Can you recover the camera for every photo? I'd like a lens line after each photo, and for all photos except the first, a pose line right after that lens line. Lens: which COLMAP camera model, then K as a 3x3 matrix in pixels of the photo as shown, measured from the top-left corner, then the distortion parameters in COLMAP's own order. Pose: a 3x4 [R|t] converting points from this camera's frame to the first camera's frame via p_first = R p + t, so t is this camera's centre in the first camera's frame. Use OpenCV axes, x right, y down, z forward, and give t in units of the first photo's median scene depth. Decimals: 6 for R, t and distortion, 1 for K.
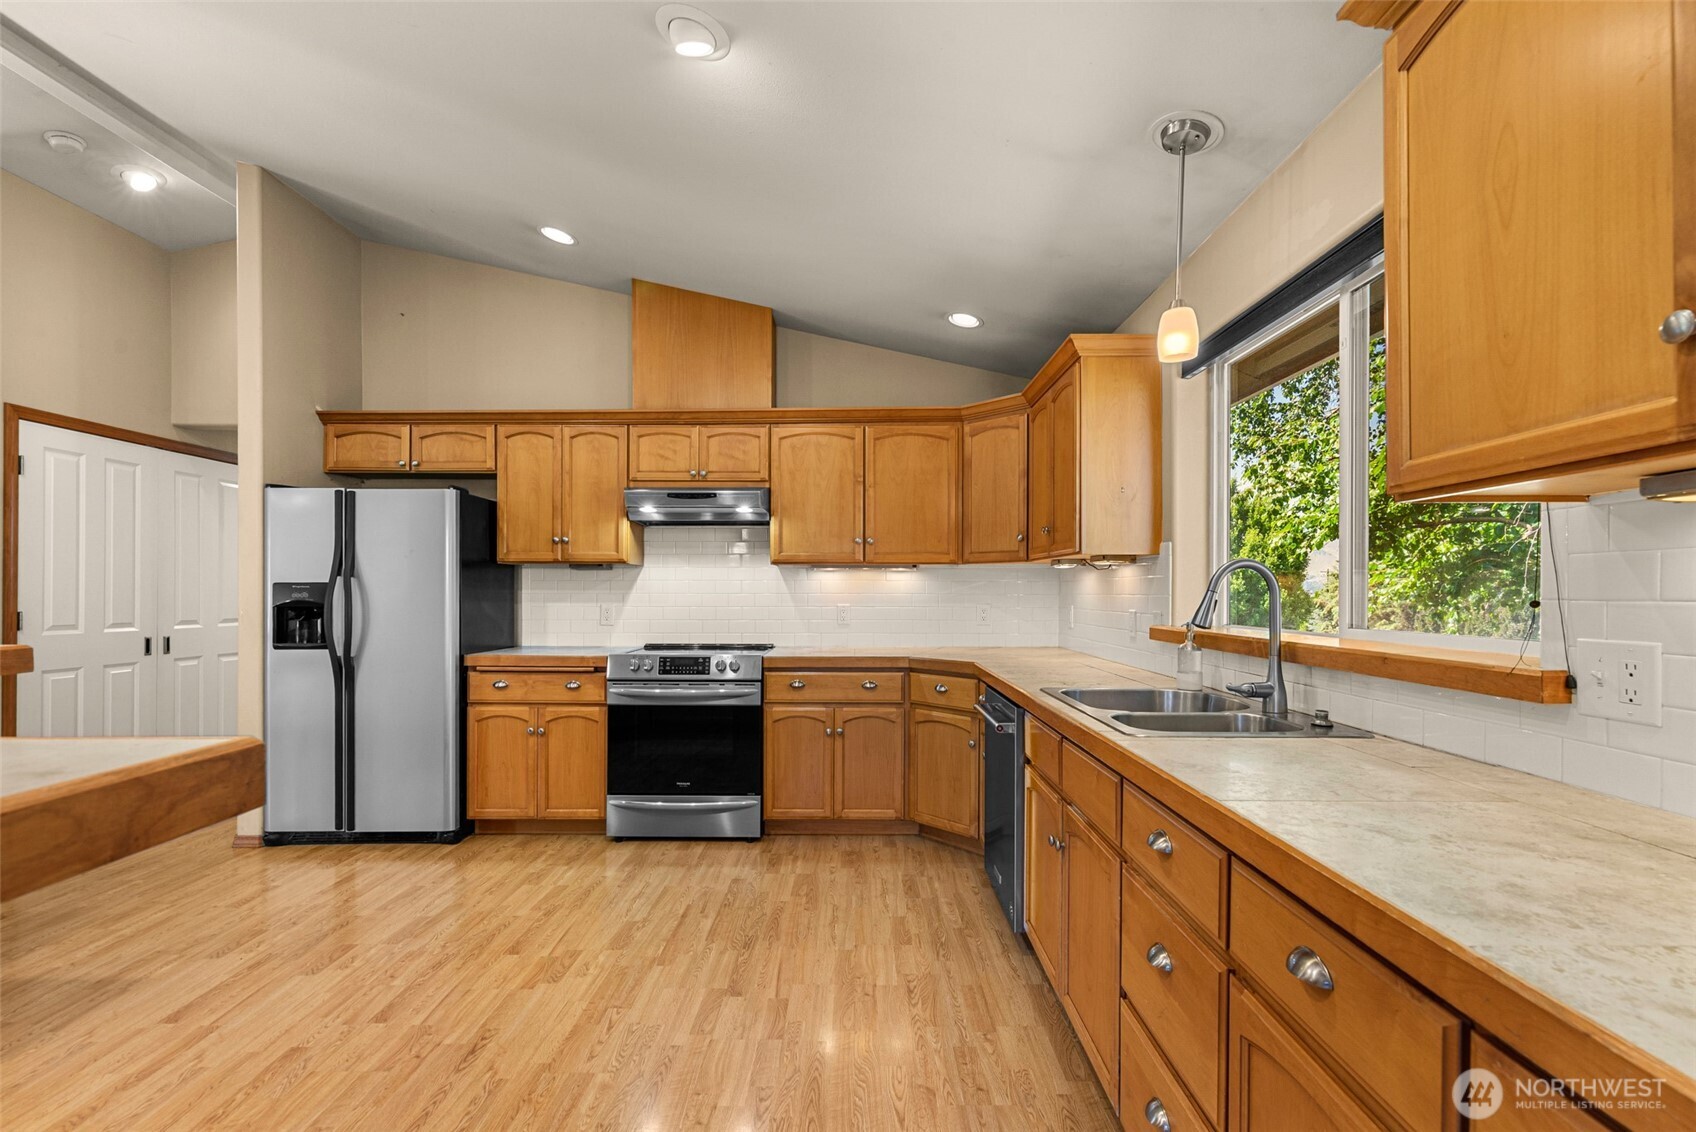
lens RADIAL K [[750.8, 0, 868.2], [0, 750.8, 588.3], [0, 0, 1]] dist [0.001035, -0.001092]
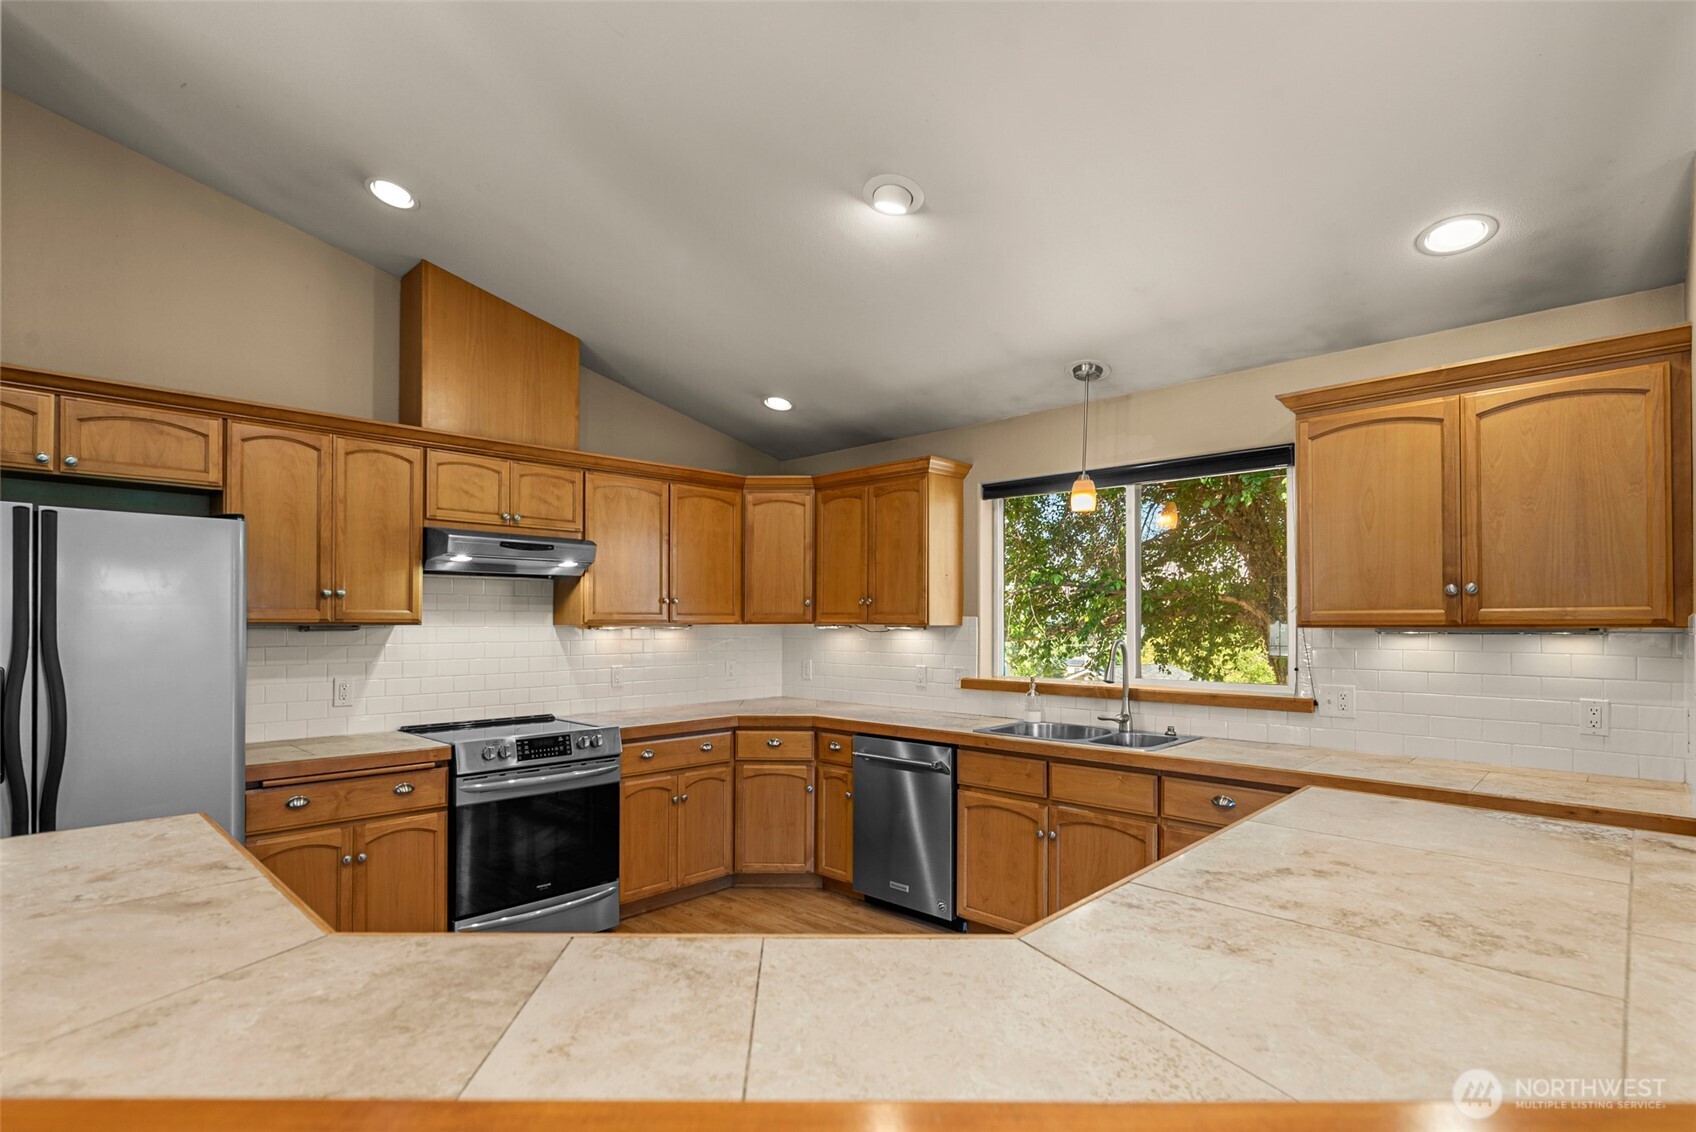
lens RADIAL K [[849.0, 0, 826.3], [0, 849.0, 600.4], [0, 0, 1]] dist [-0.002455, 0.000586]
pose [[0.689751, 0.018054, 0.723822, -0.715653], [-0.006125, 0.999799, -0.019101, -0.047303], [-0.724021, 0.008741, 0.689722, 0.095786]]
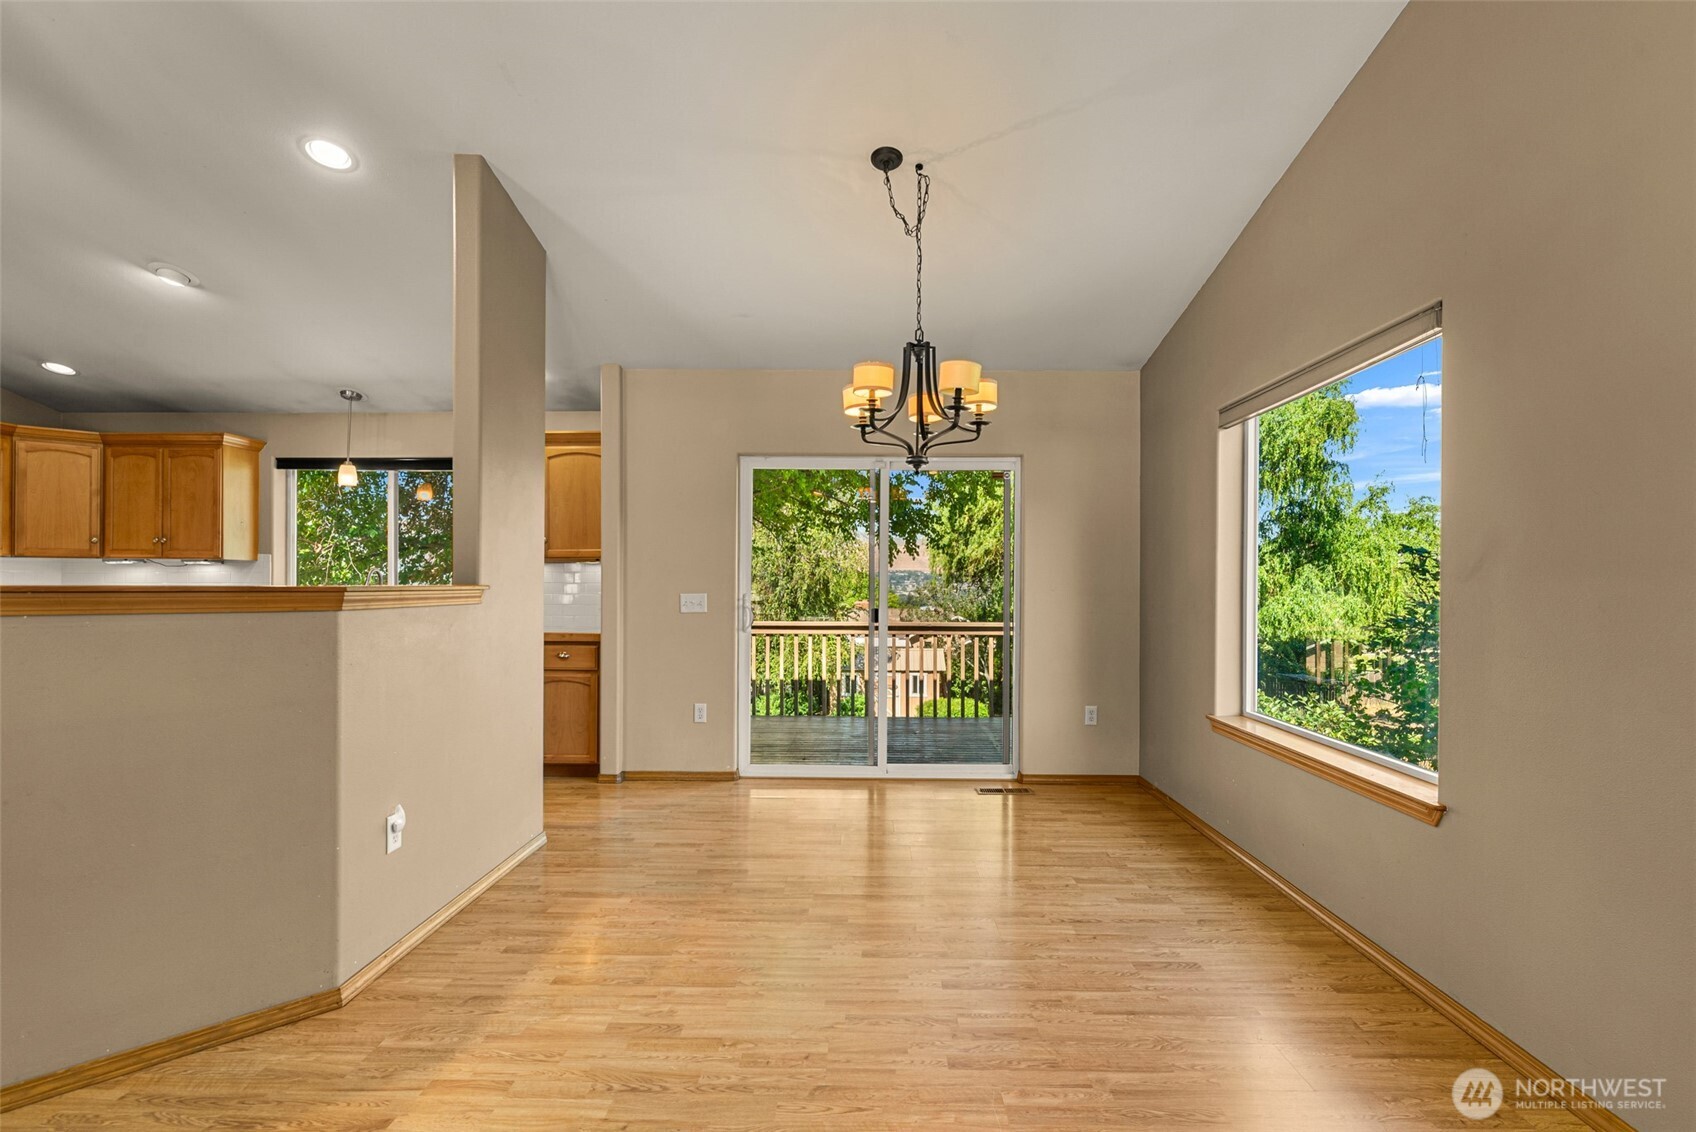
lens RADIAL K [[784.0, 0, 867.5], [0, 784.0, 578.4], [0, 0, 1]] dist [0.013005, -0.002166]
pose [[0.008668, 0.007454, 0.999935, -1.190448], [-0.007450, 0.999945, -0.007390, -0.001303], [-0.999935, -0.007385, 0.008723, -0.374188]]
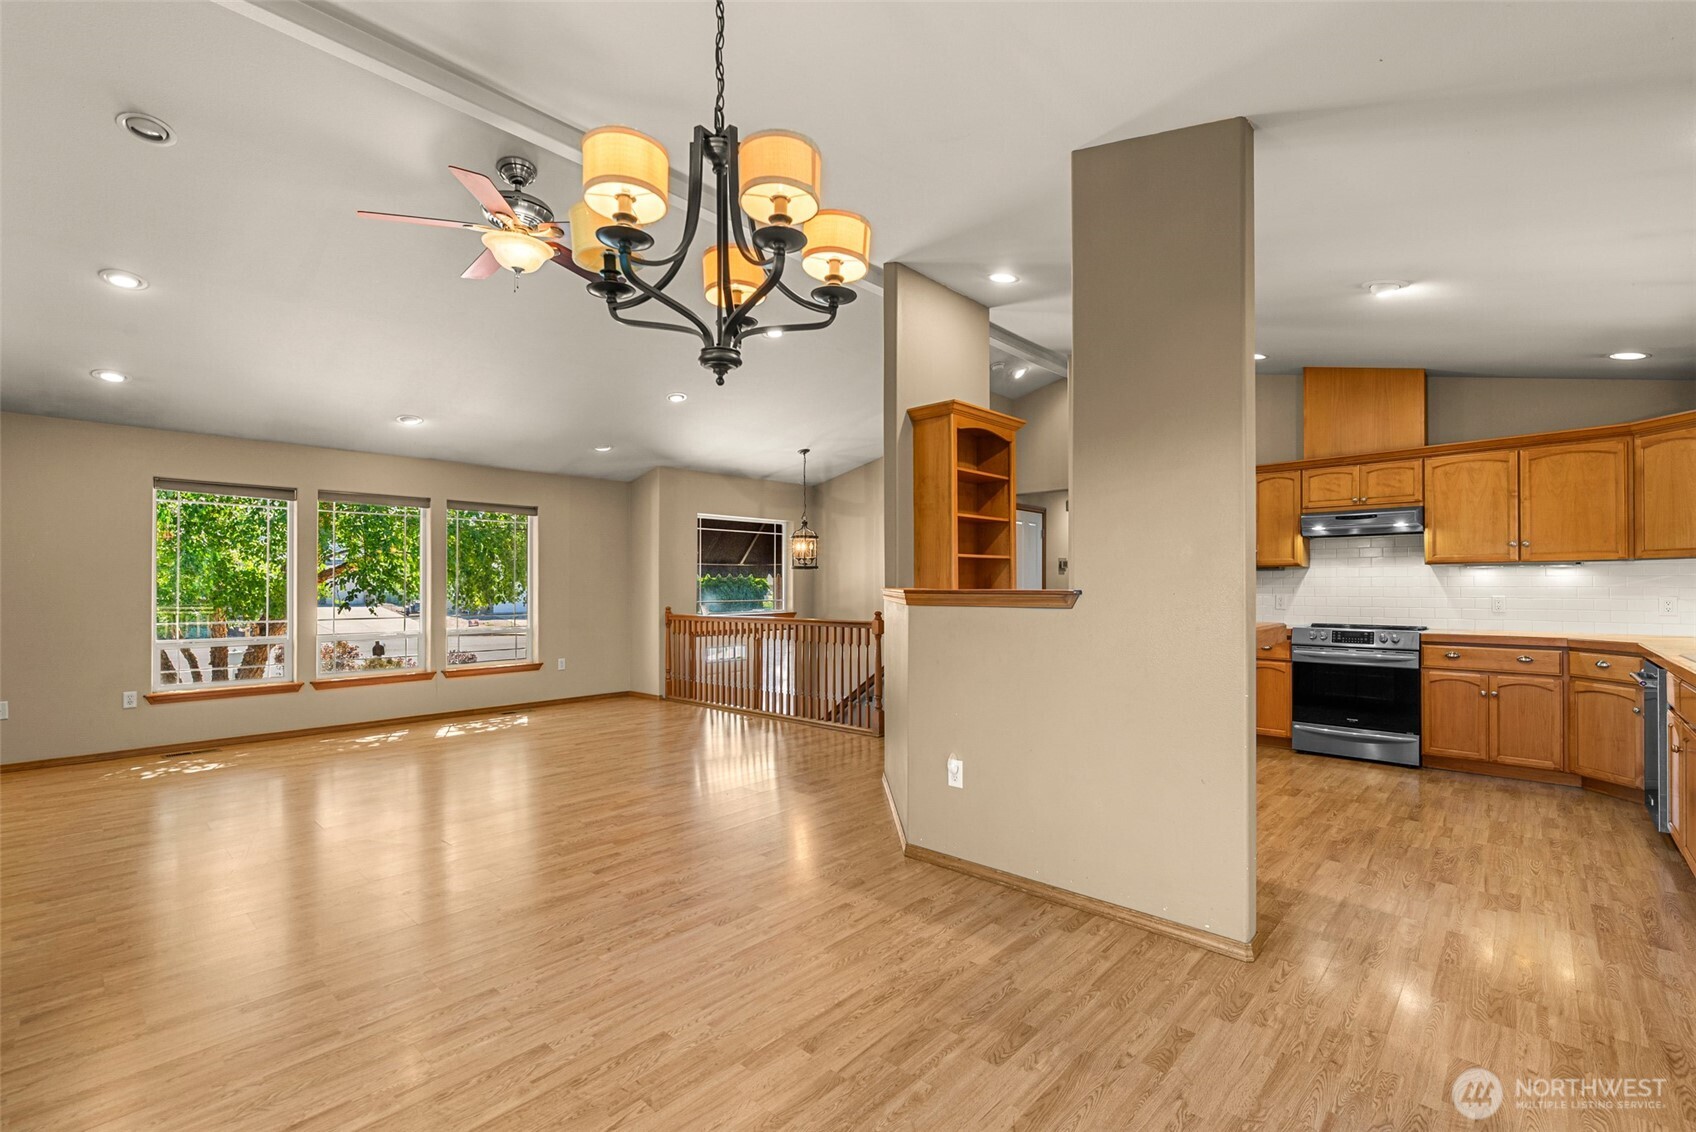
lens RADIAL K [[750.8, 0, 856.5], [0, 750.8, 579.4], [0, 0, 1]] dist [0.001035, -0.001092]
pose [[0.732880, -0.007067, -0.680322, 0.037663], [0.006583, 0.999973, -0.003296, -0.008677], [0.680326, -0.002063, 0.732906, -0.689961]]
